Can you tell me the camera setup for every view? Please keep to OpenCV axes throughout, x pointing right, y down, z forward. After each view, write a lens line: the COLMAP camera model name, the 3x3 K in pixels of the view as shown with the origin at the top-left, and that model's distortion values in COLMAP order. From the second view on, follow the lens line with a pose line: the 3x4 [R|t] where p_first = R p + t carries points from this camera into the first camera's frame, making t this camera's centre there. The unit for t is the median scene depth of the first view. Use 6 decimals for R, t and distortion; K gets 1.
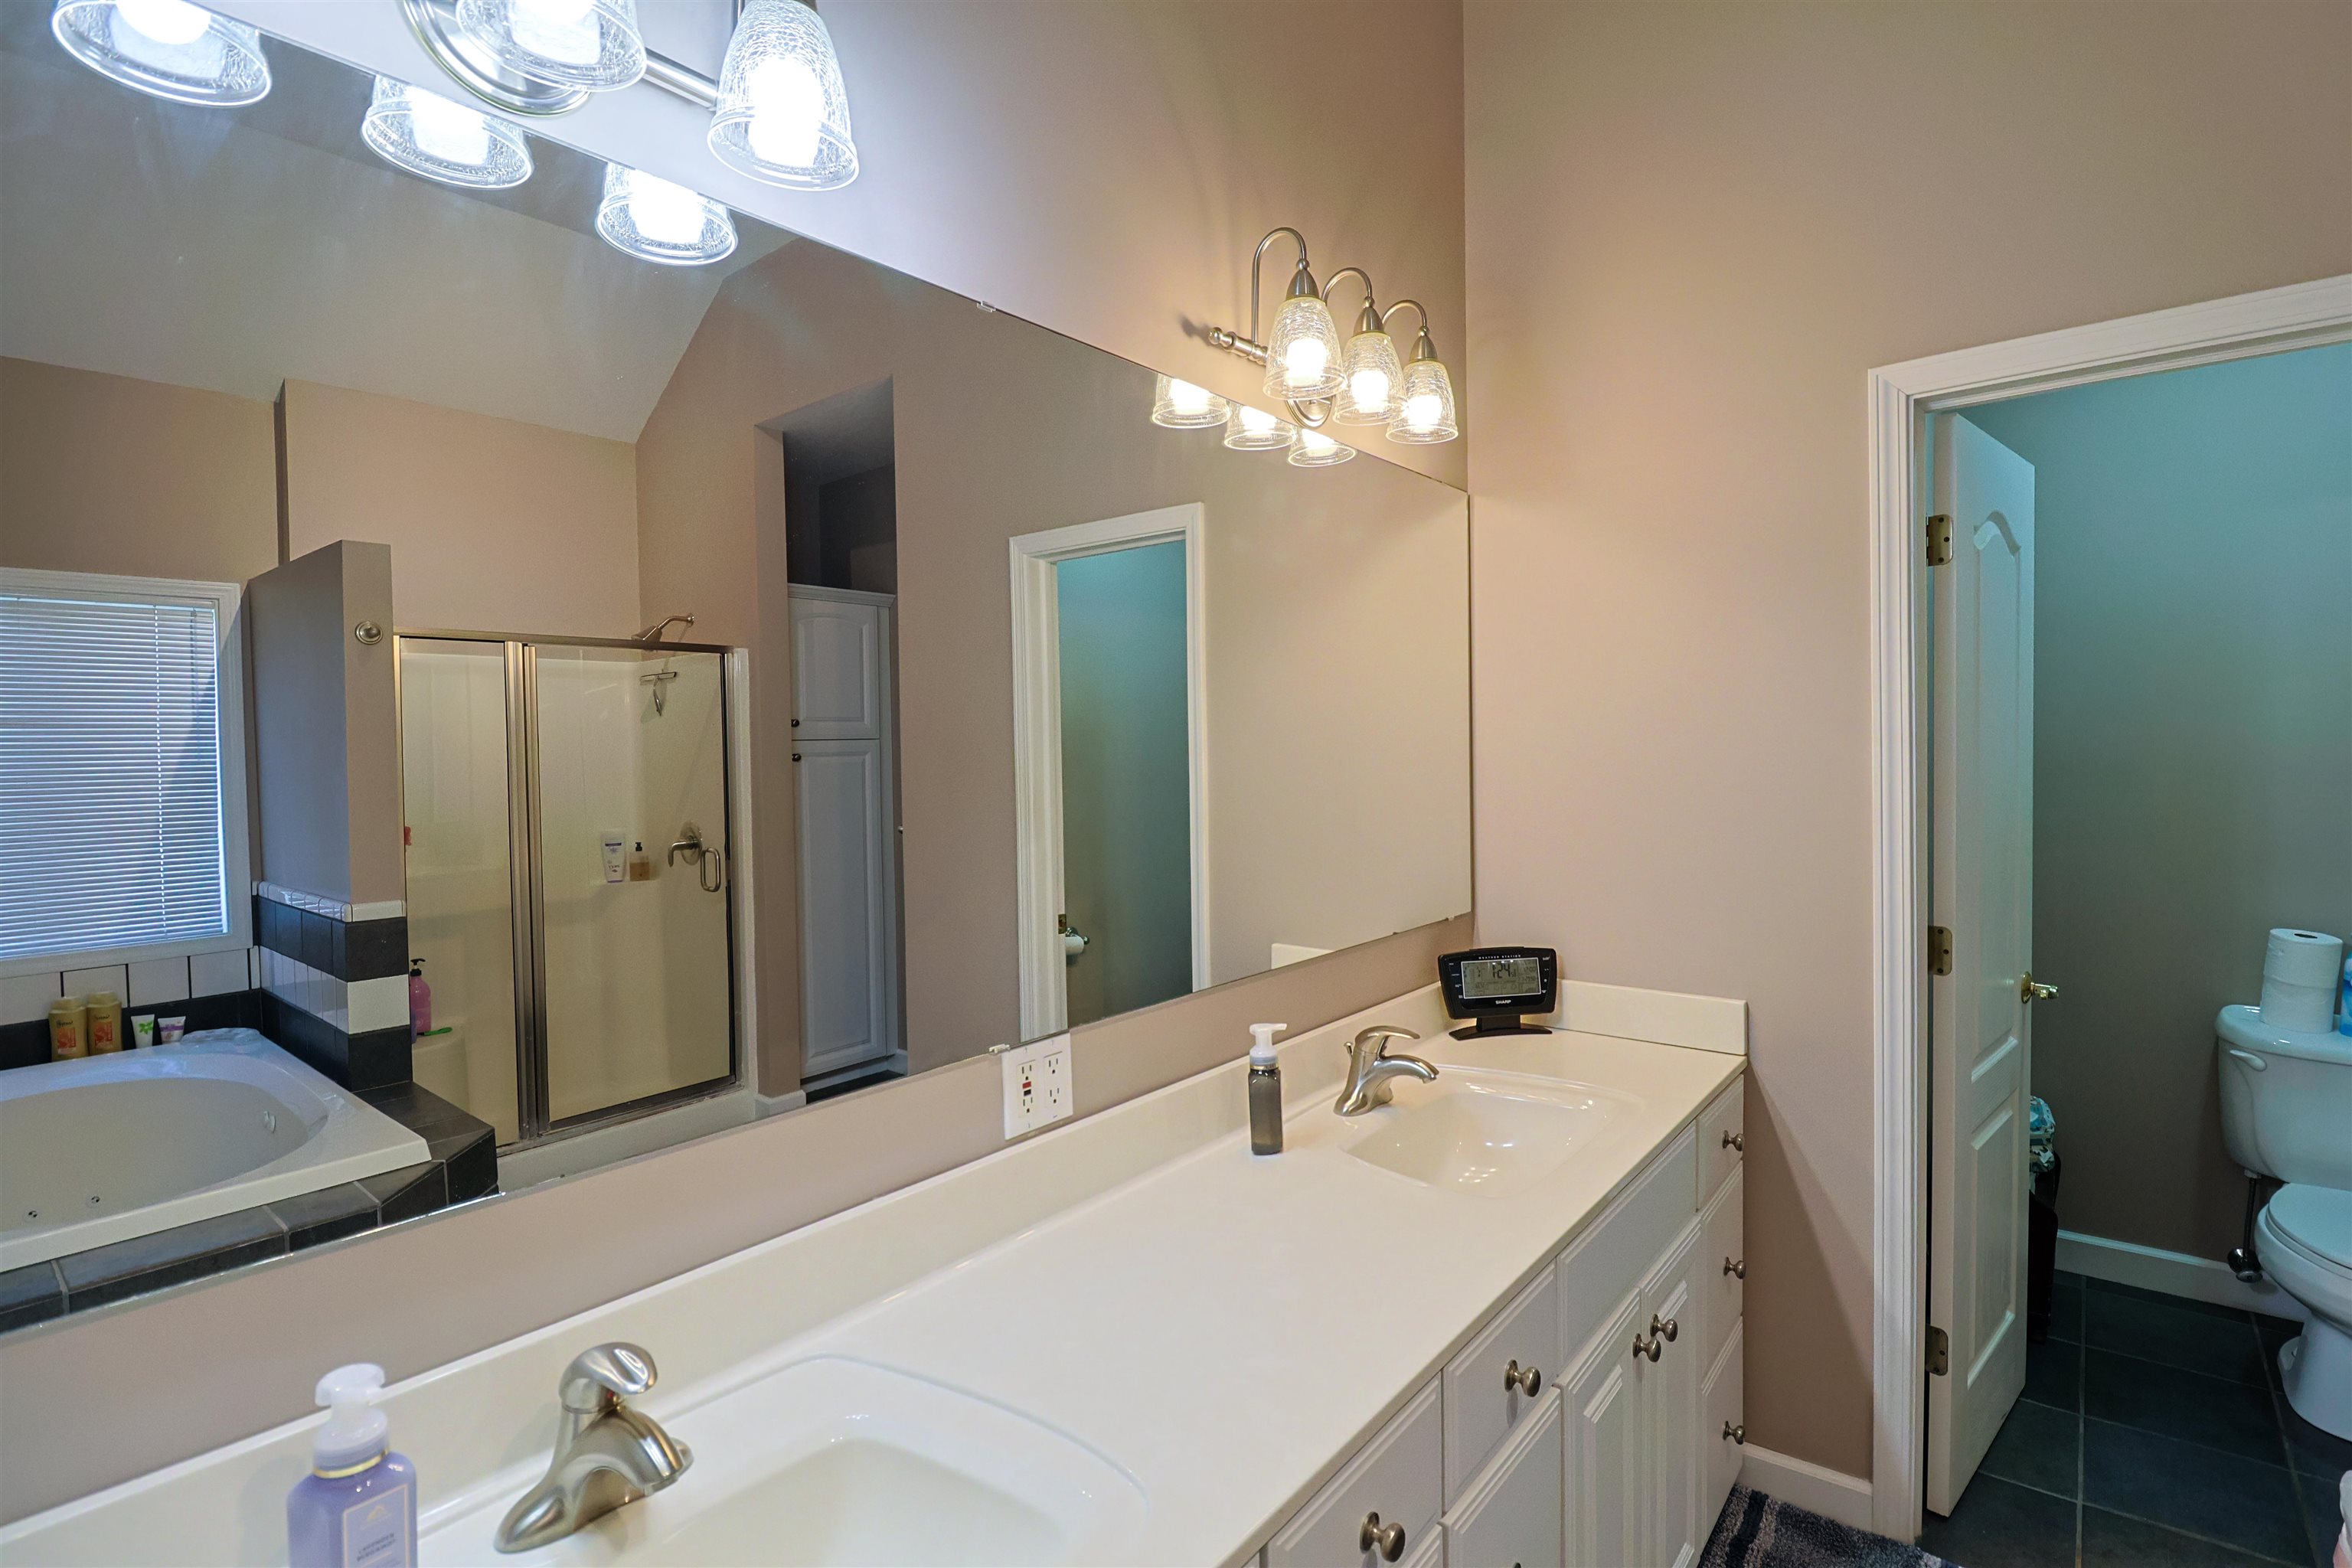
lens RADIAL K [[1094.7, 0, 1185.6], [0, 1094.7, 772.1], [0, 0, 1]] dist [-0.000188, -0.005396]
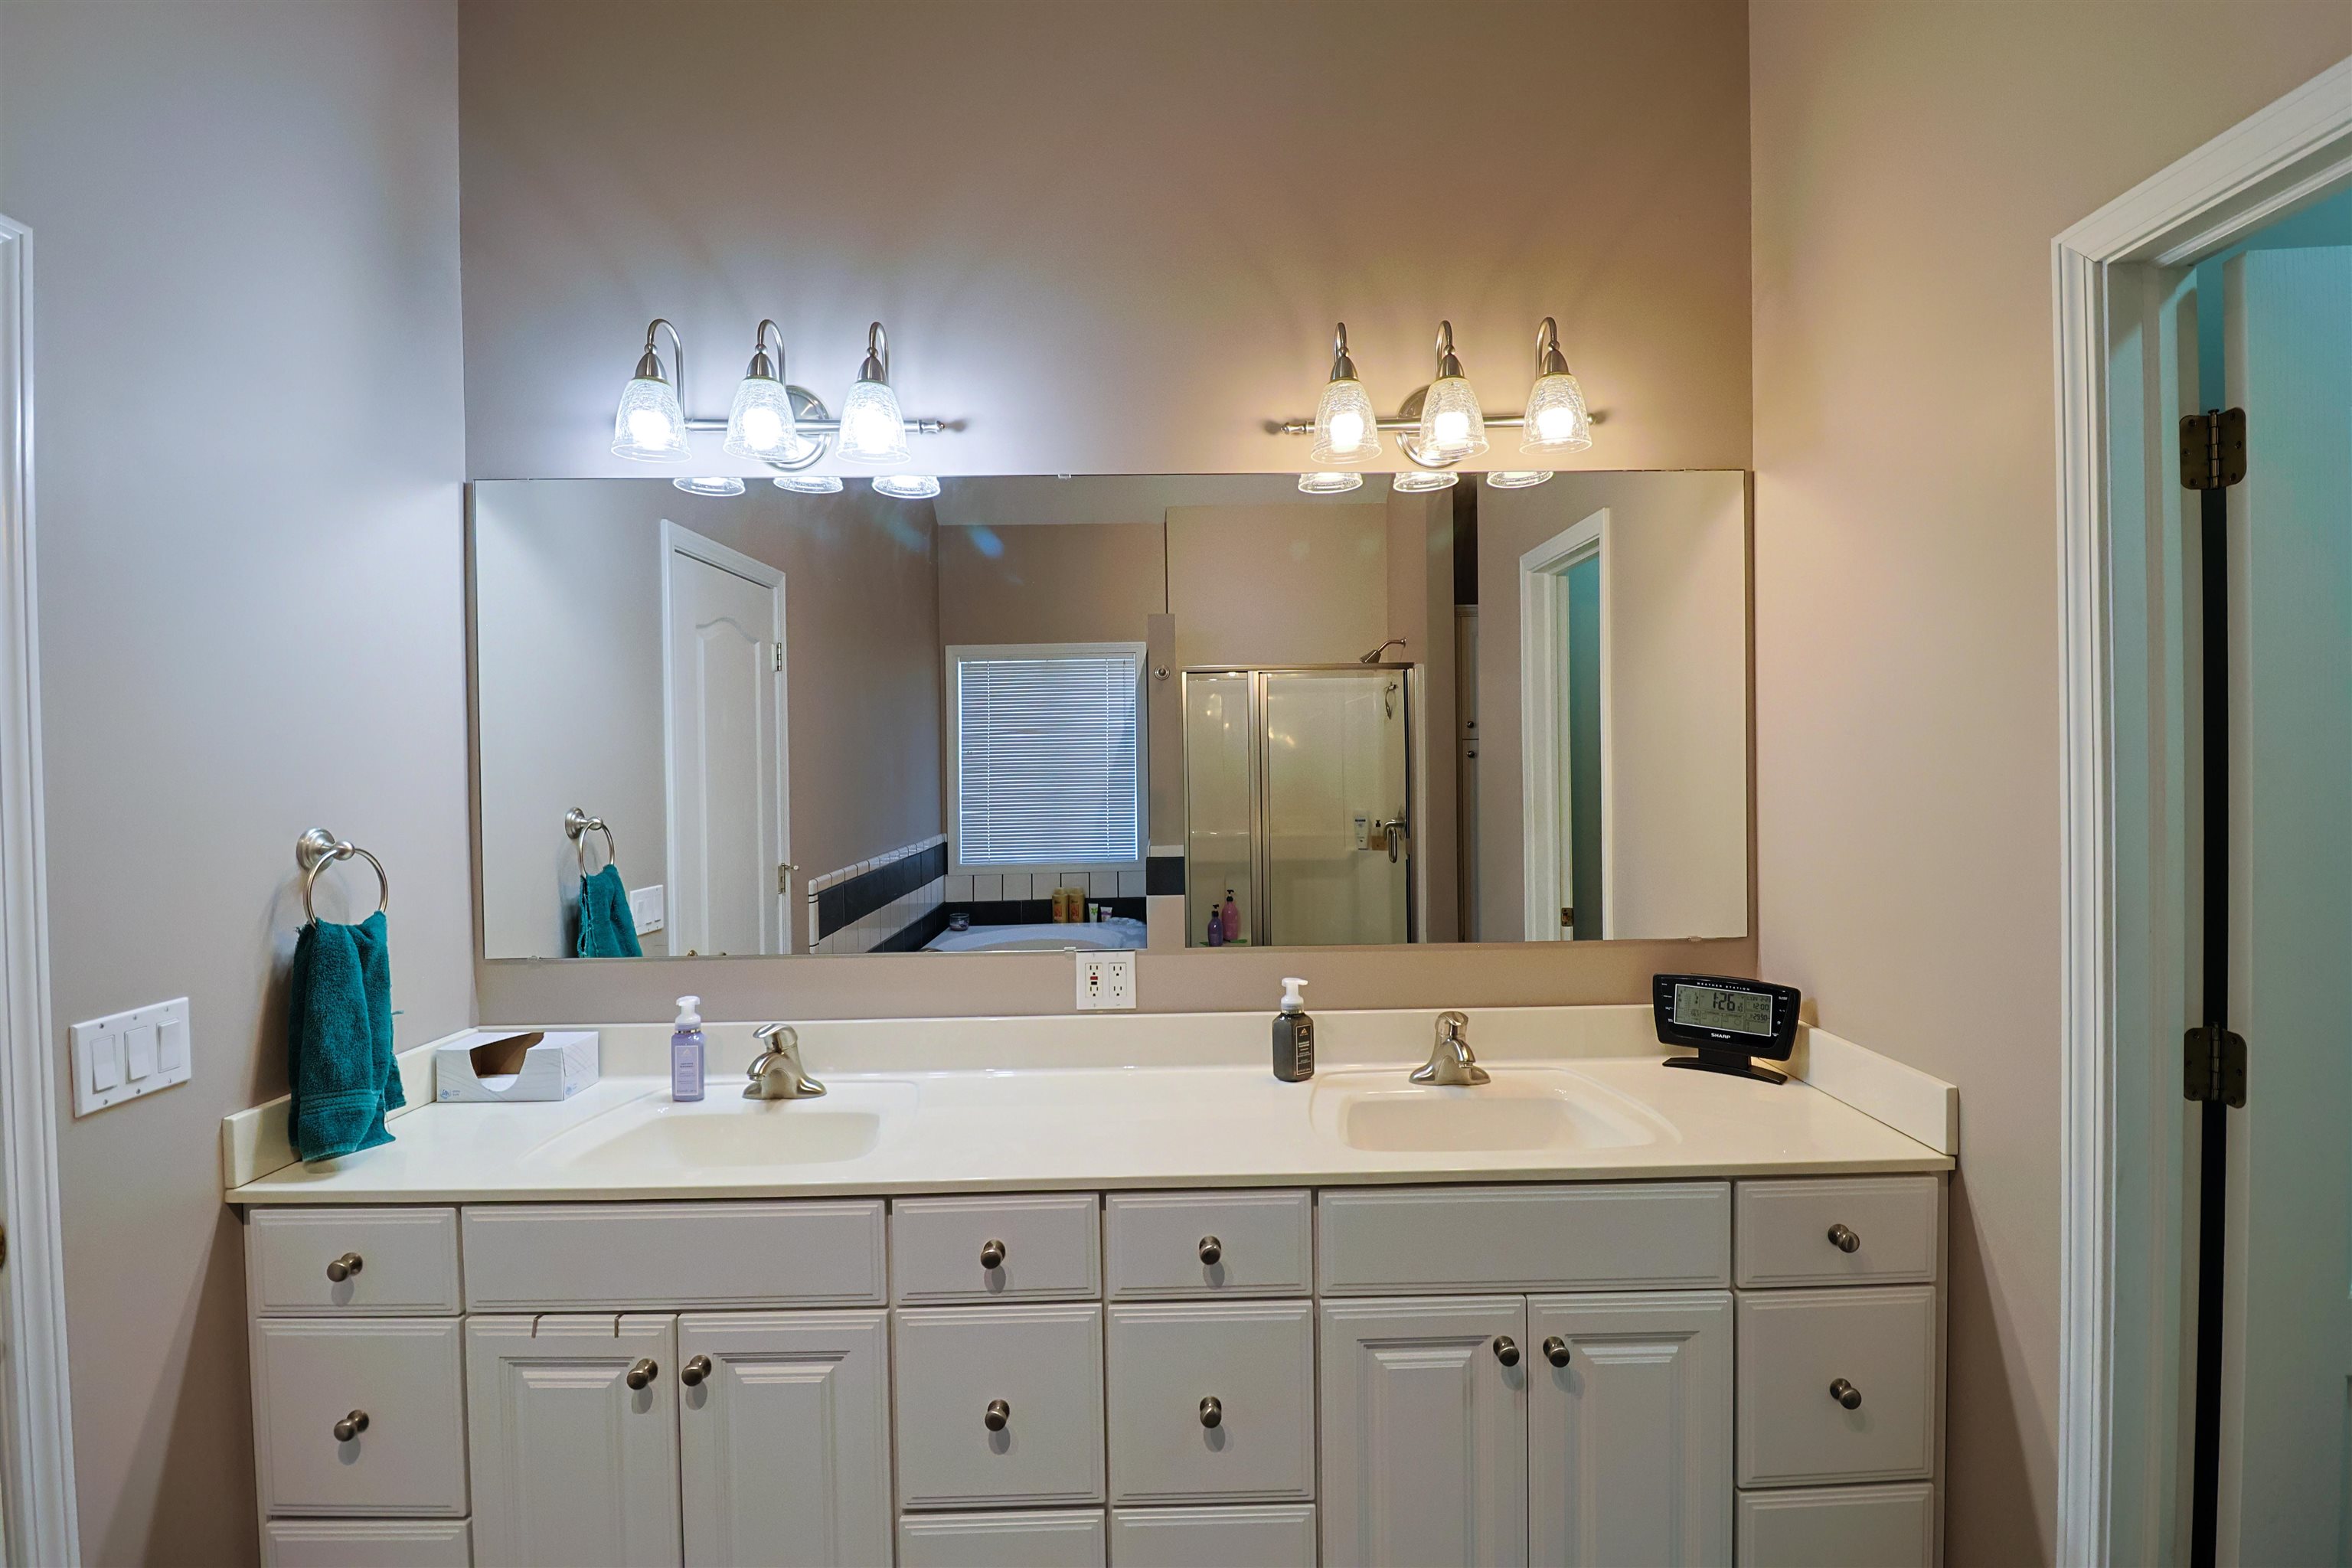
lens RADIAL K [[1094.7, 0, 1234.9], [0, 1094.7, 765.3], [0, 0, 1]] dist [-0.000188, -0.005396]
pose [[0.644905, 0.017226, -0.764068, 0.703582], [-0.014796, 0.999840, 0.010052, -0.016838], [0.764119, 0.004823, 0.645057, 0.105271]]
